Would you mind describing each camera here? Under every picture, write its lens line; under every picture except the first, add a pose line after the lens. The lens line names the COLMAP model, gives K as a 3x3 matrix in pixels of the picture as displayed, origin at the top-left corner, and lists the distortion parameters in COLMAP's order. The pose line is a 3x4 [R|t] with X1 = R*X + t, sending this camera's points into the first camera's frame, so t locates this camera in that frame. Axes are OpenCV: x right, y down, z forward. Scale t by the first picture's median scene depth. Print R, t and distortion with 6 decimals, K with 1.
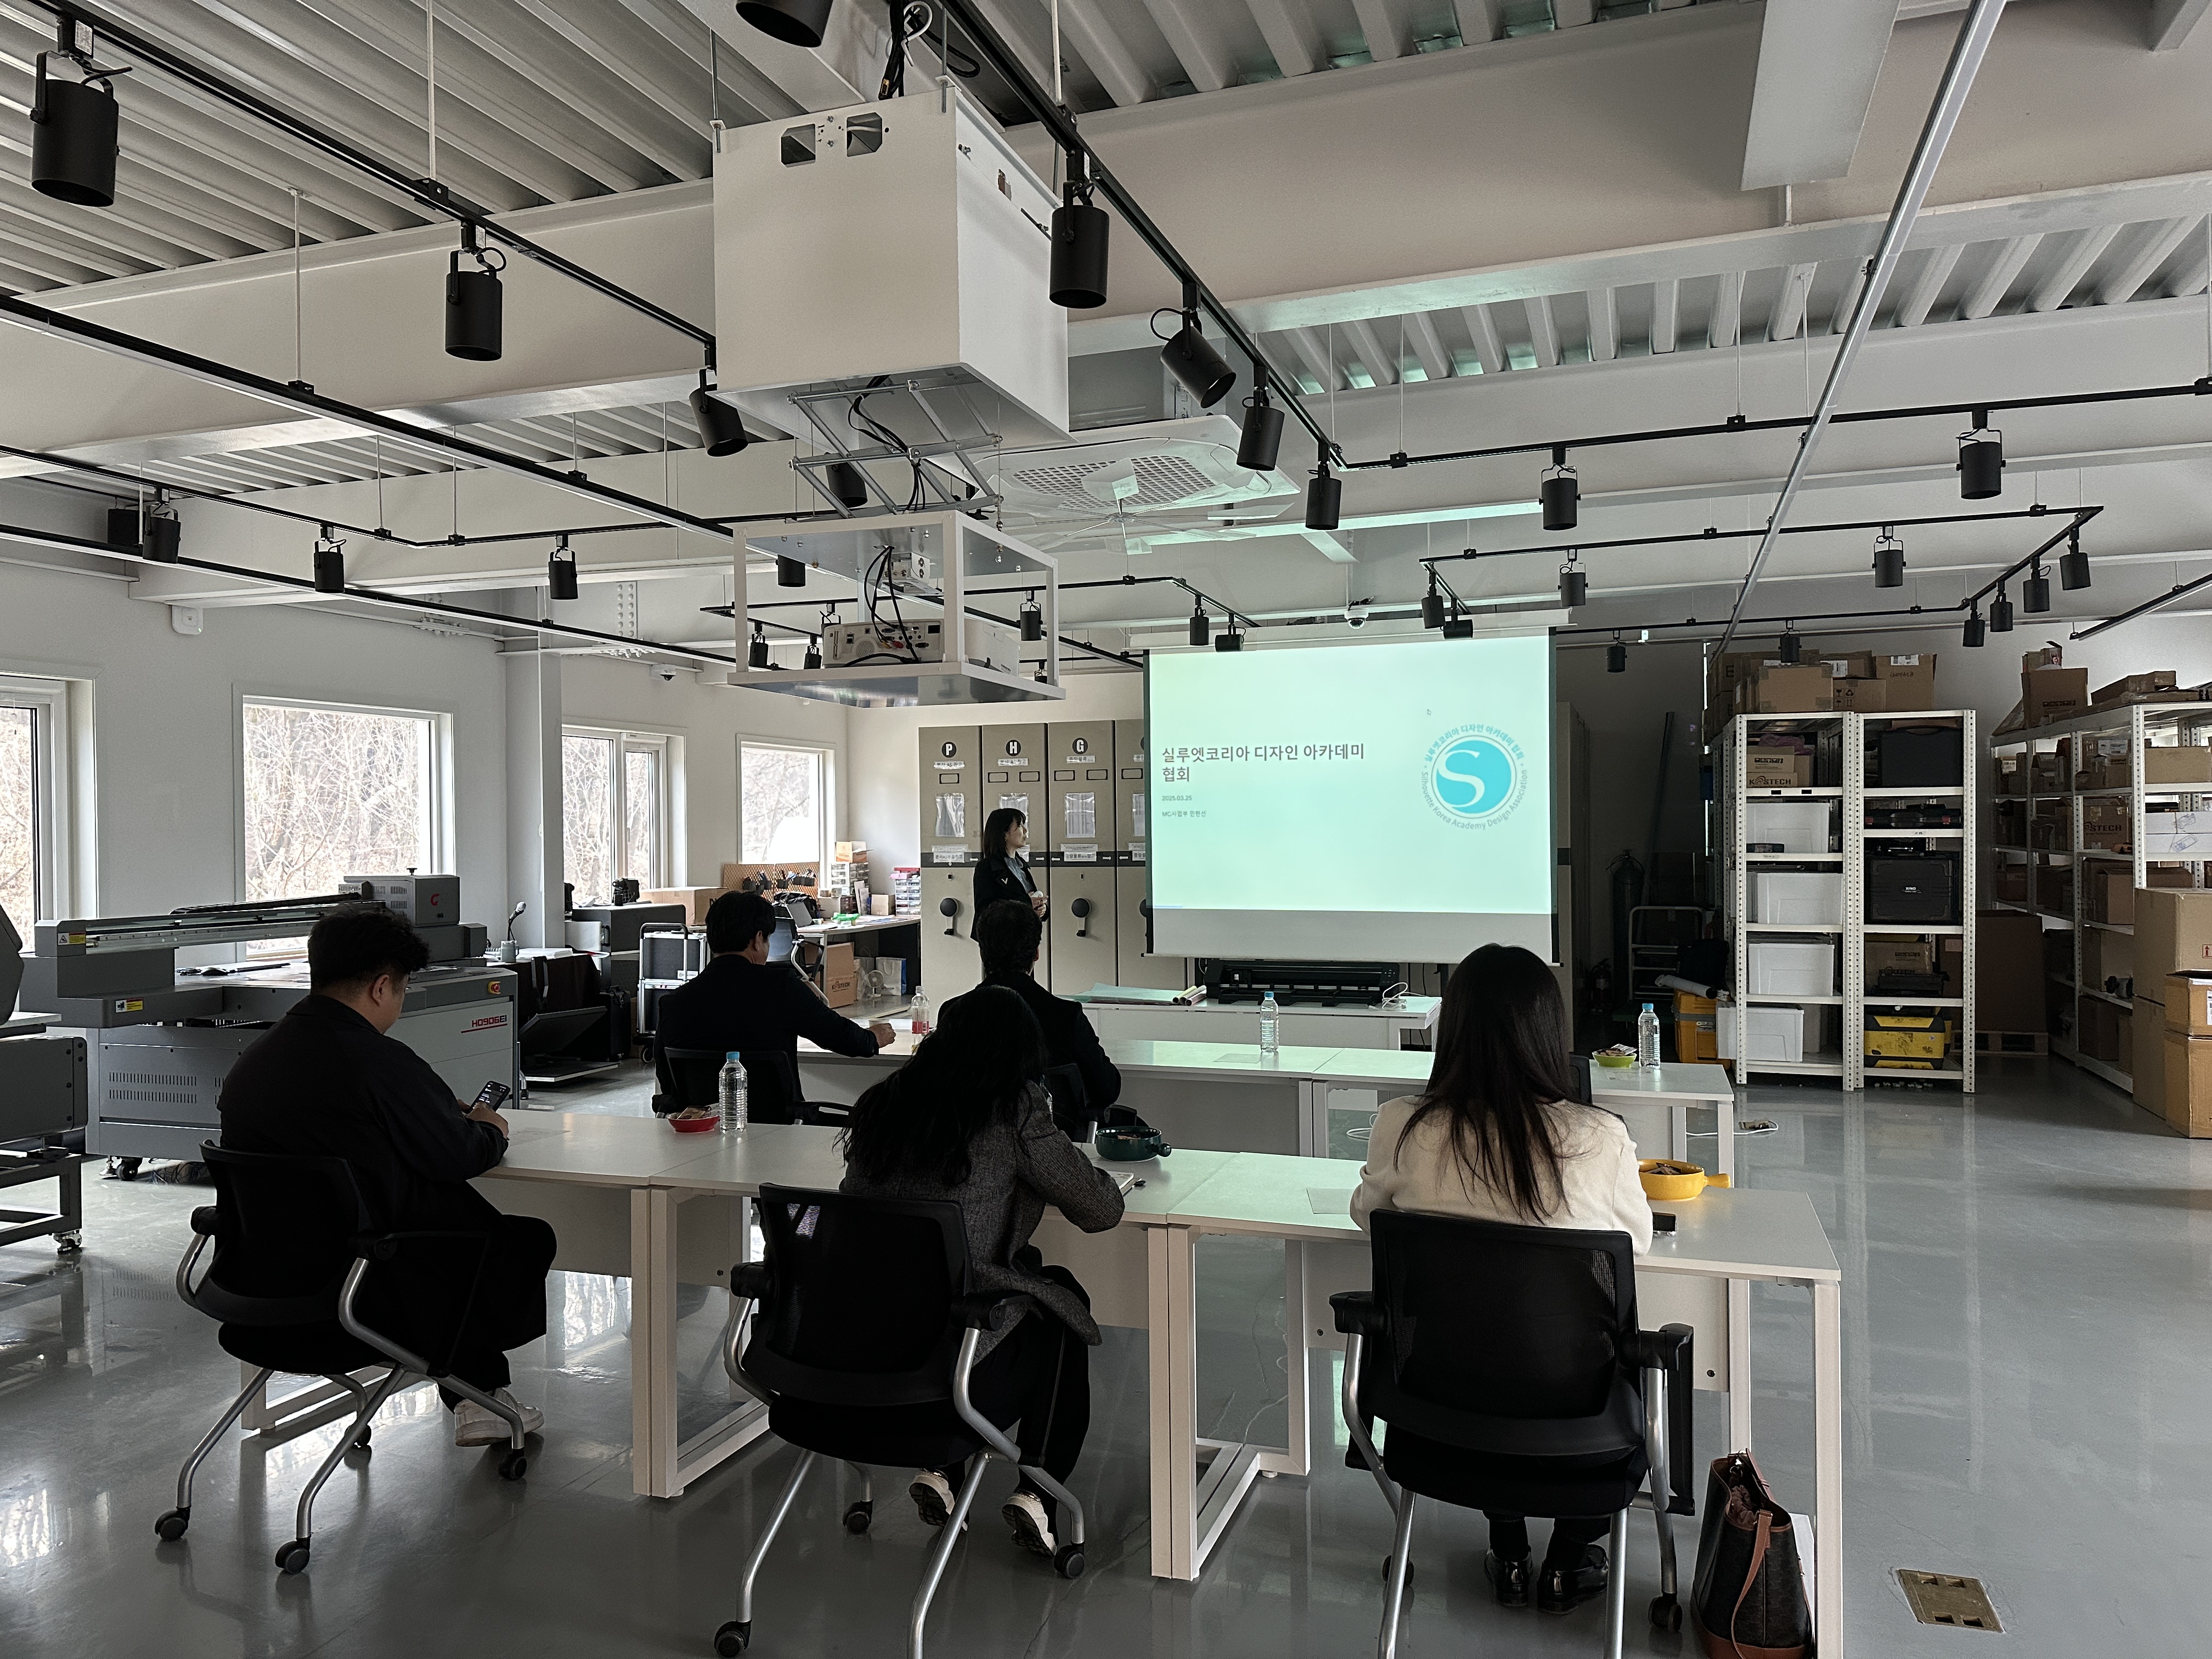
lens RADIAL K [[1557.2, 0, 1111.8], [0, 1557.2, 833.3], [0, 0, 1]] dist [0.048192, -0.021523]
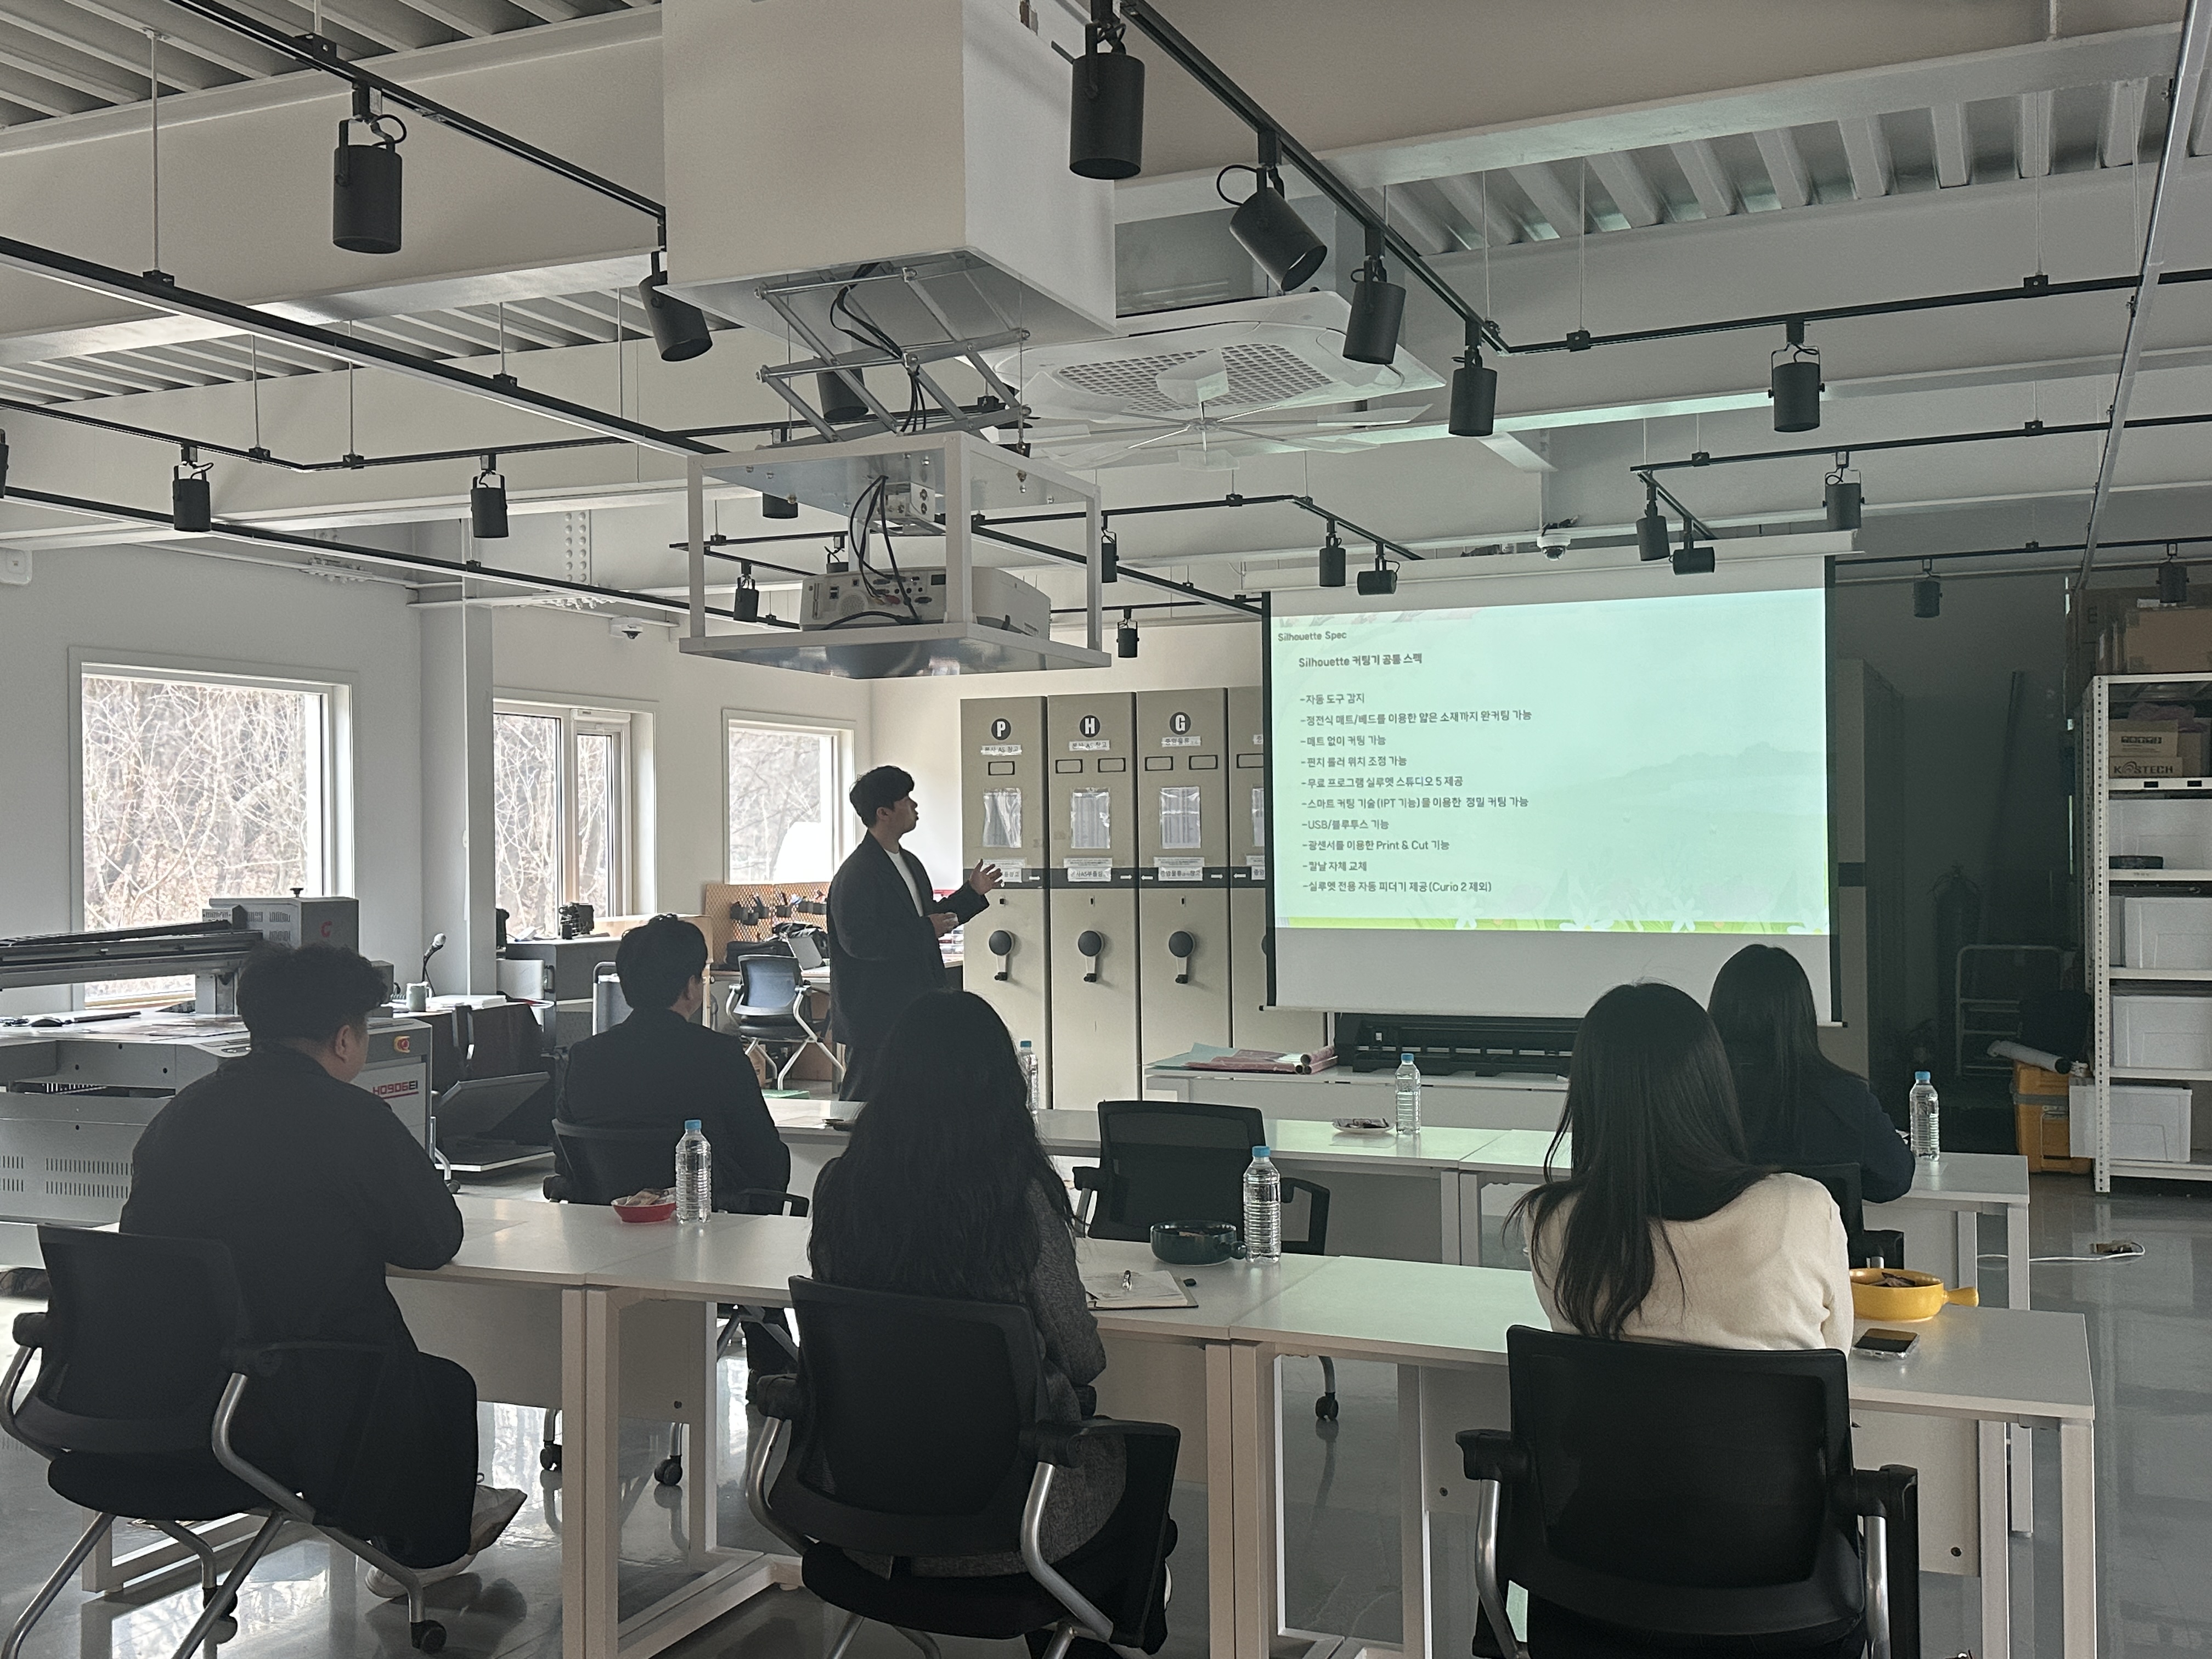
lens RADIAL K [[2173.3, 0, 1102.4], [0, 2173.3, 827.2], [0, 0, 1]] dist [0.062911, 0.000000]
pose [[0.997693, -0.001062, -0.067878, 0.022718], [0.000545, 0.999971, -0.007628, 0.001157], [0.067884, 0.007574, 0.997664, -0.047232]]
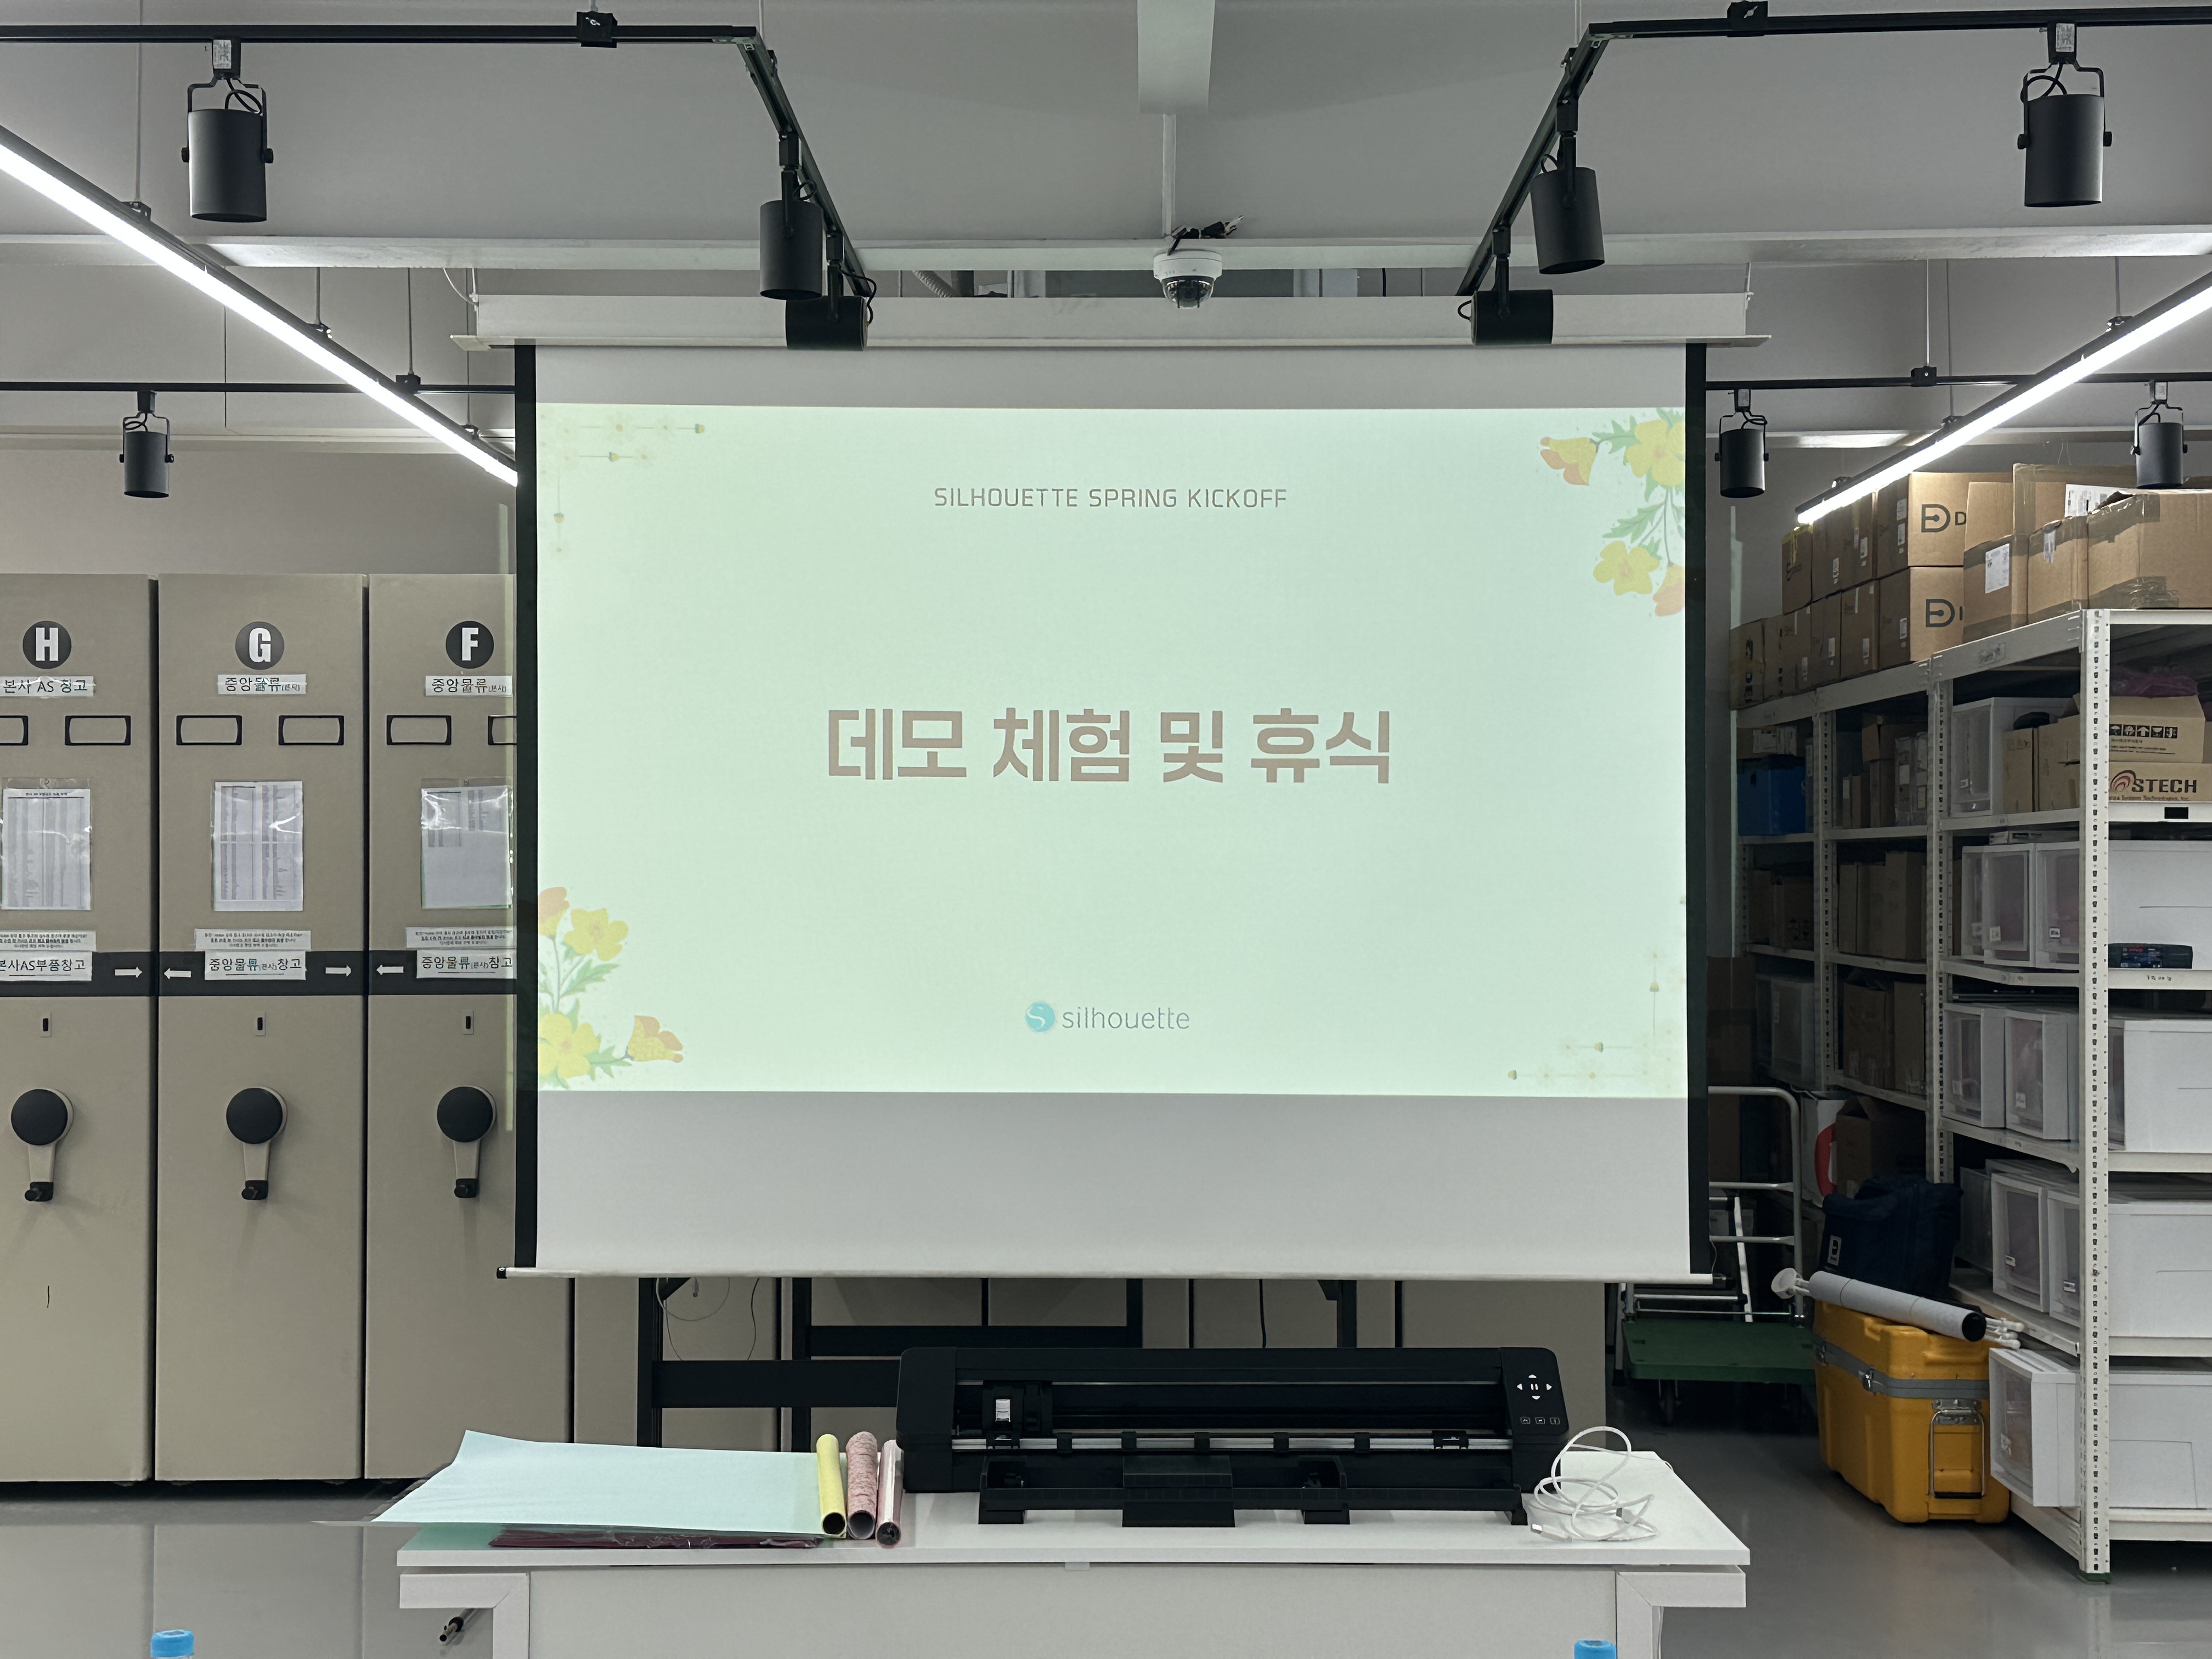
lens RADIAL K [[2957.9, 0, 1114.2], [0, 2957.9, 832.7], [0, 0, 1]] dist [0.108652, 0.000000]
pose [[0.947817, 0.016258, 0.318401, -0.091906], [-0.009495, 0.999695, -0.022781, -0.002226], [-0.318674, 0.018569, 0.947682, 0.561025]]
